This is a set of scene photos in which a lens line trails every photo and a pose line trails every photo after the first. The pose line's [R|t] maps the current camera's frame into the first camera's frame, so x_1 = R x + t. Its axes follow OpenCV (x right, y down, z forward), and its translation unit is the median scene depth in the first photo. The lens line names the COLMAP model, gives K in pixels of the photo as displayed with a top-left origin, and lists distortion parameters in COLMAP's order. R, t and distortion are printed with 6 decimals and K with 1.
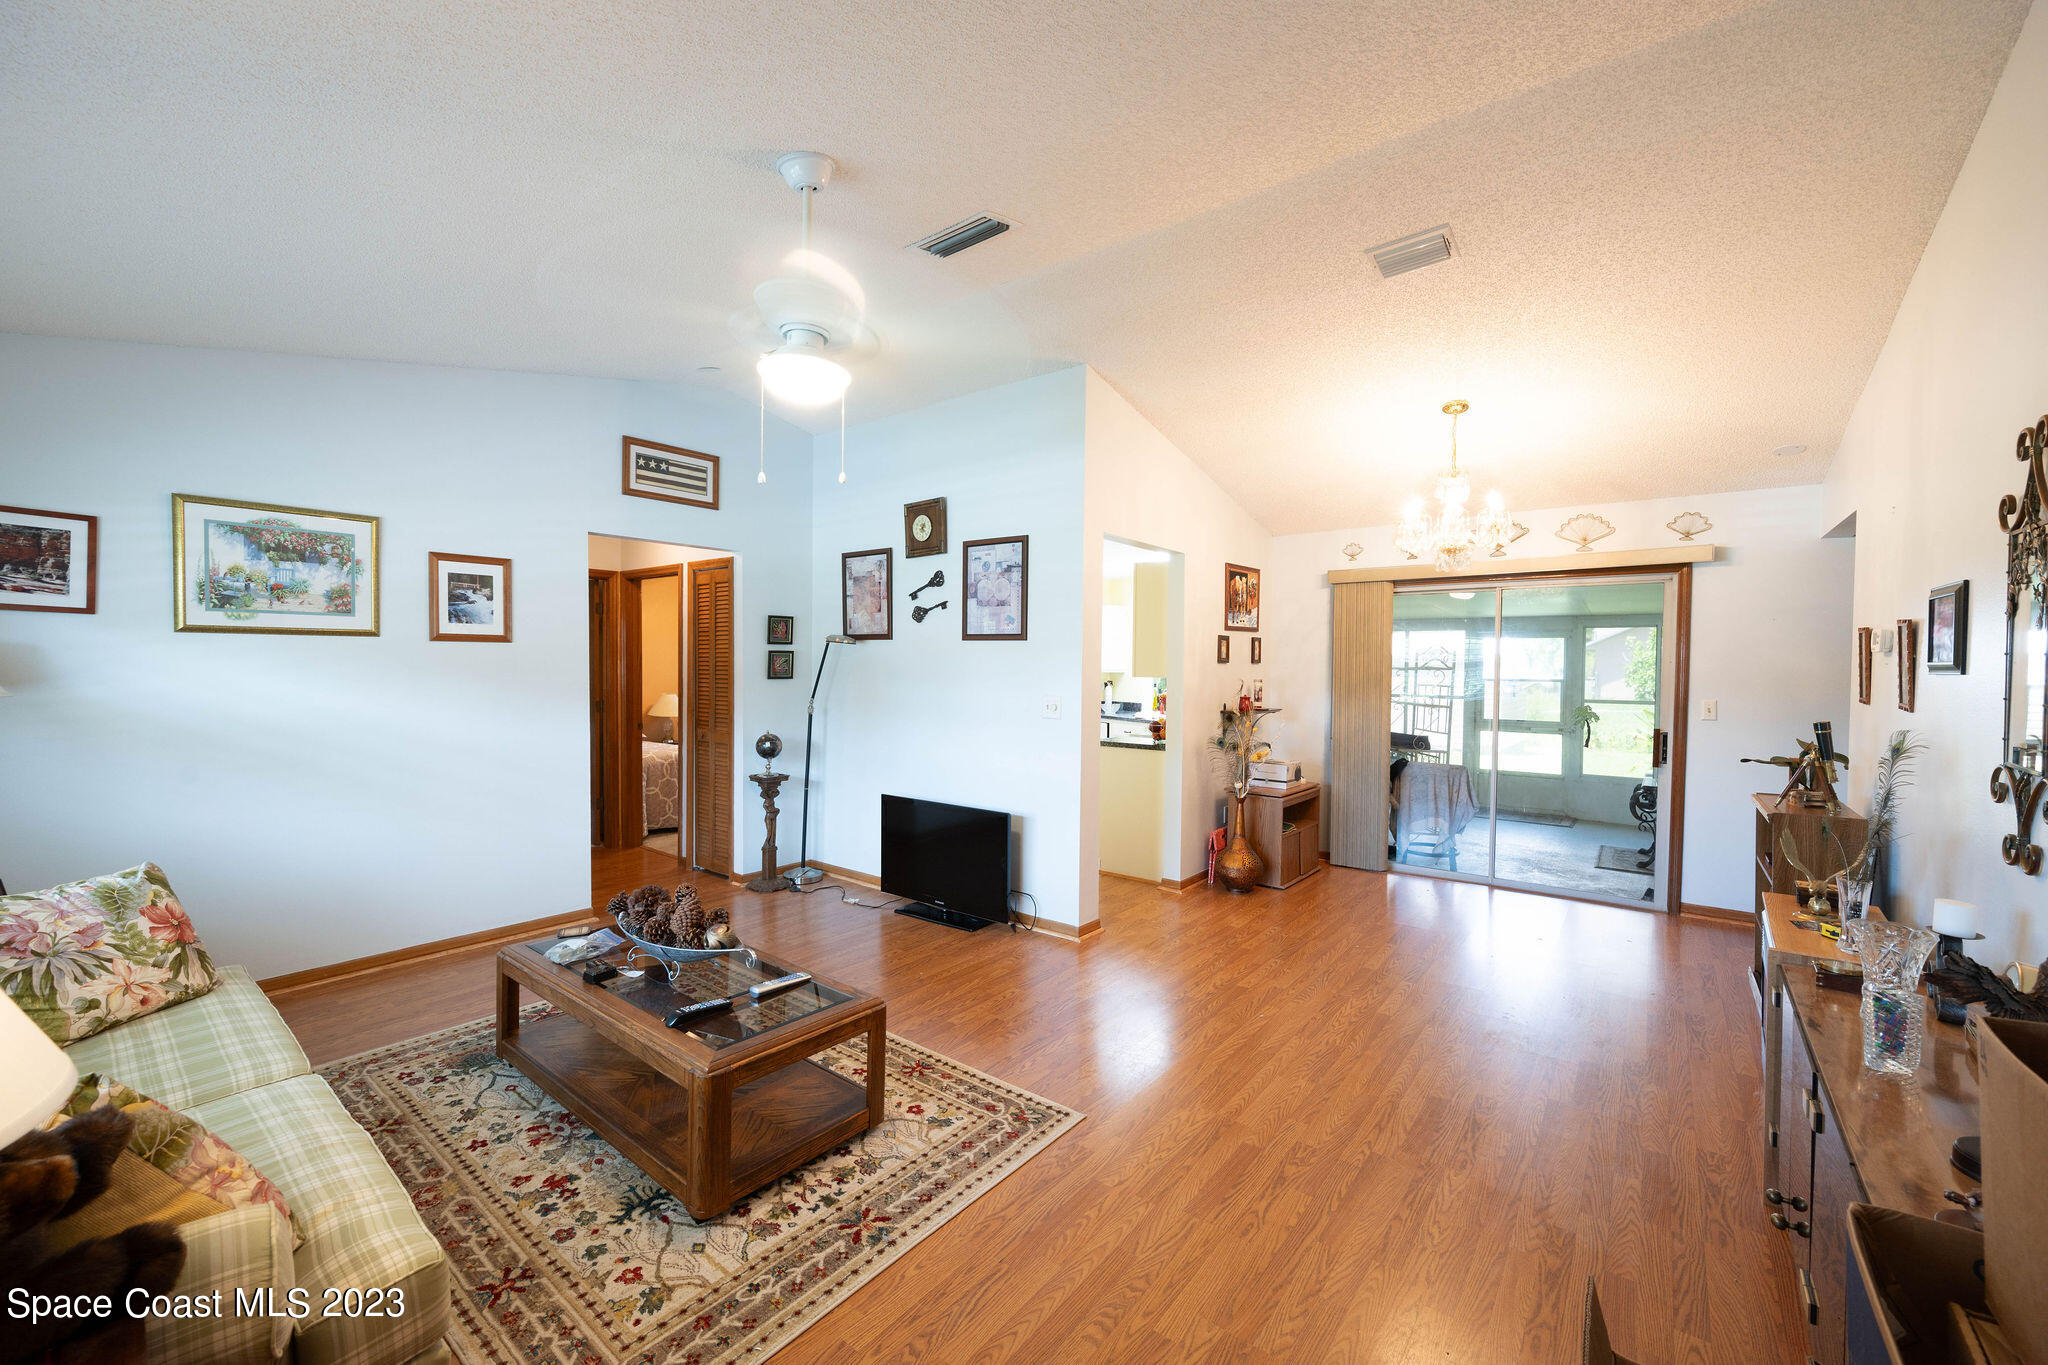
lens RADIAL K [[866.8, 0, 991.1], [0, 866.8, 681.5], [0, 0, 1]] dist [0.001157, 0.000107]
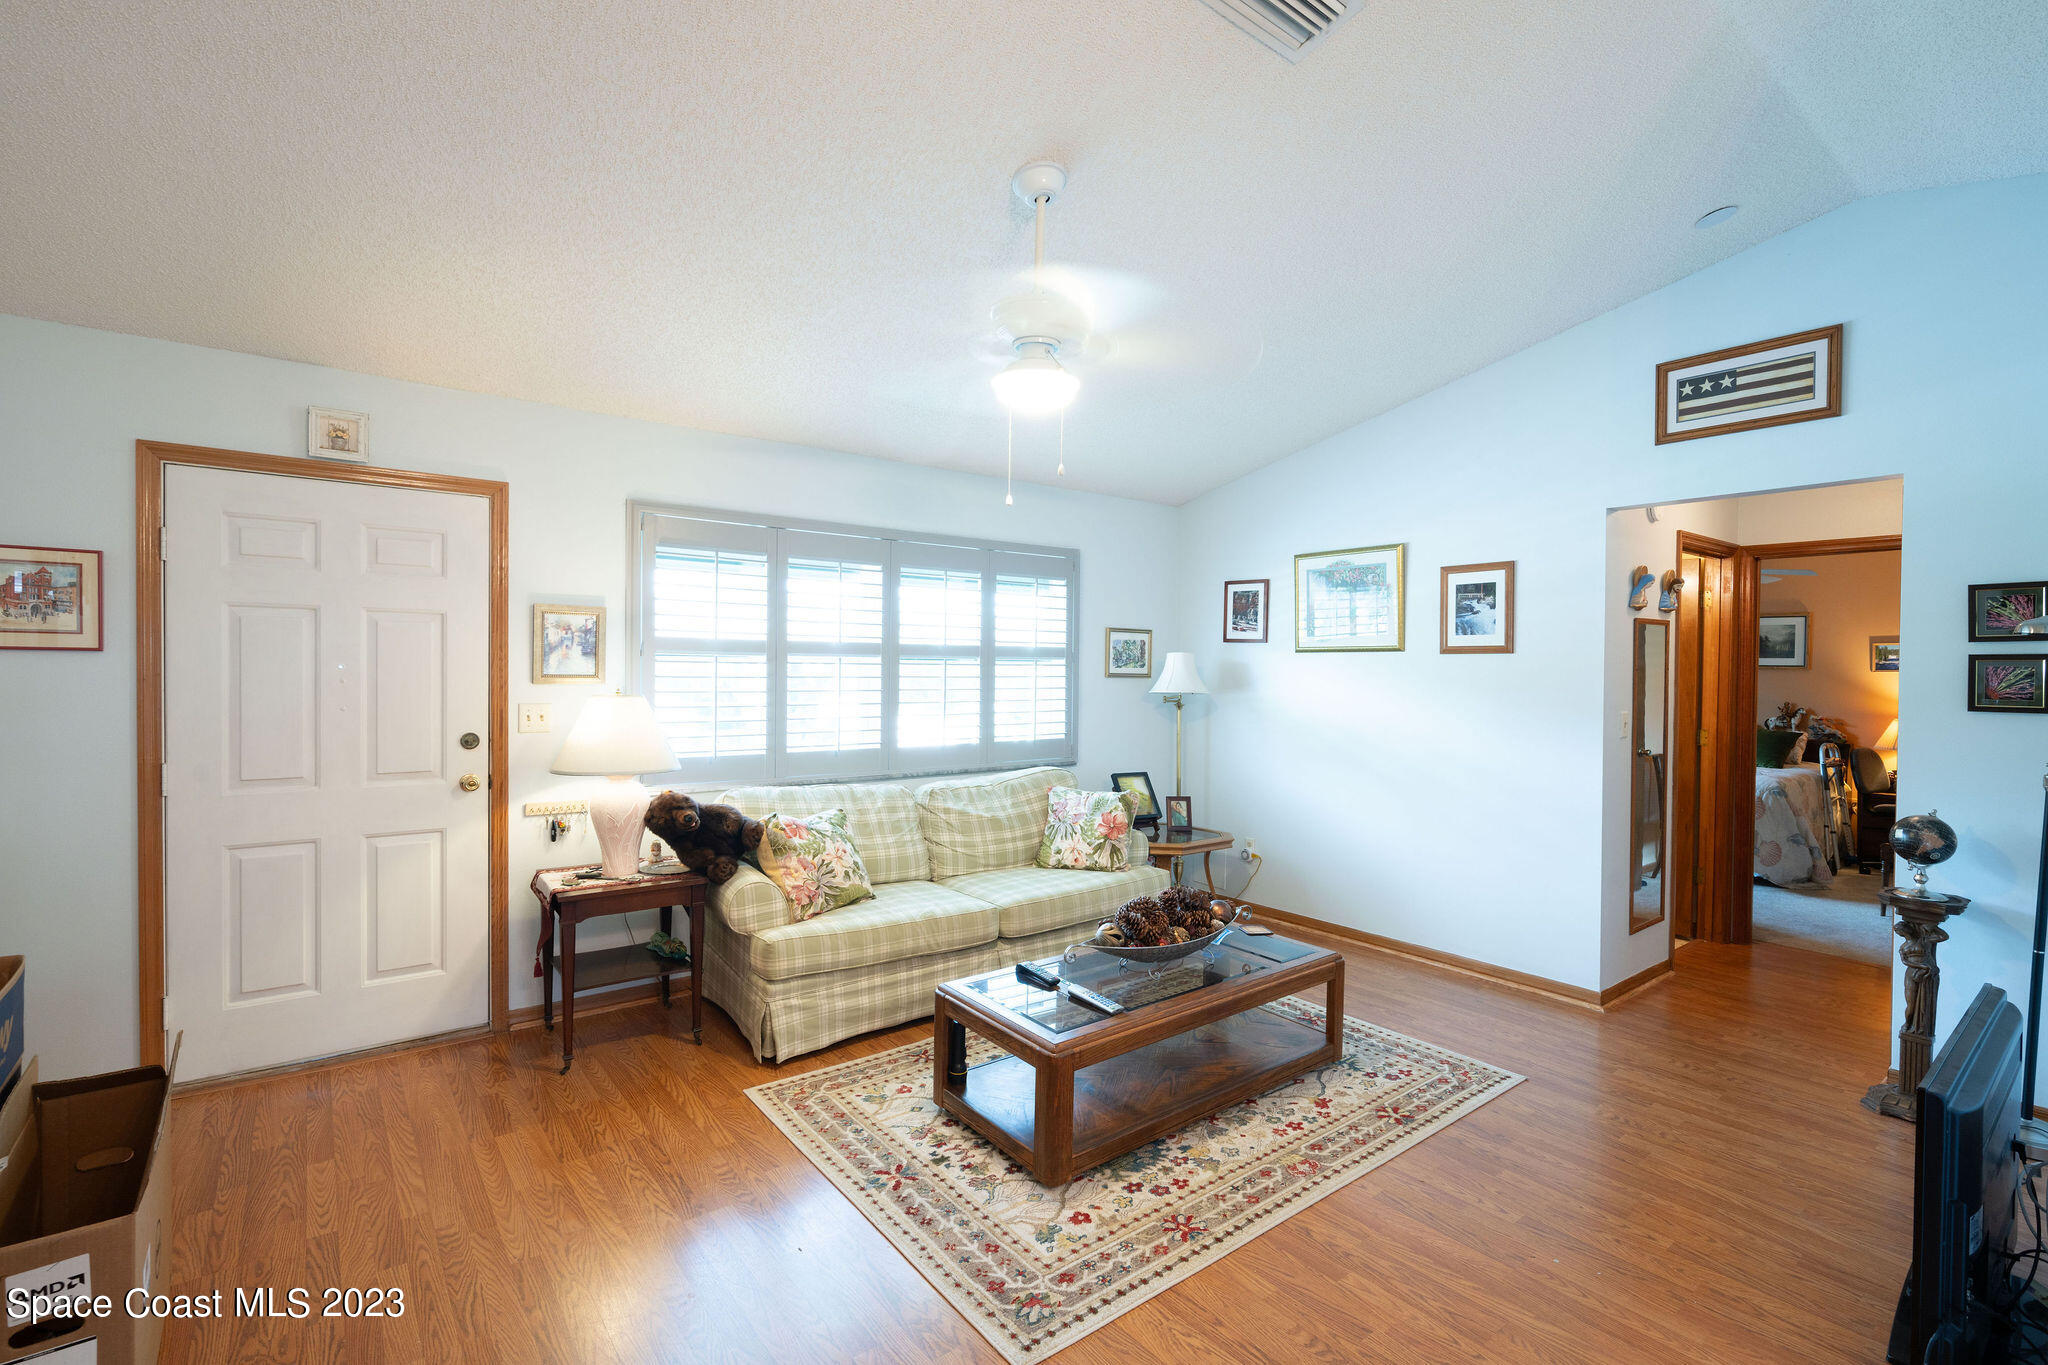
lens RADIAL K [[917.7, 0, 1024.0], [0, 917.7, 682.5], [0, 0, 1]] dist [-0.010624, -0.000362]
pose [[-0.242360, 0.003911, -0.970178, 0.520495], [-0.031931, 0.999418, 0.012006, -0.010528], [0.969661, 0.033888, -0.242094, 0.787377]]
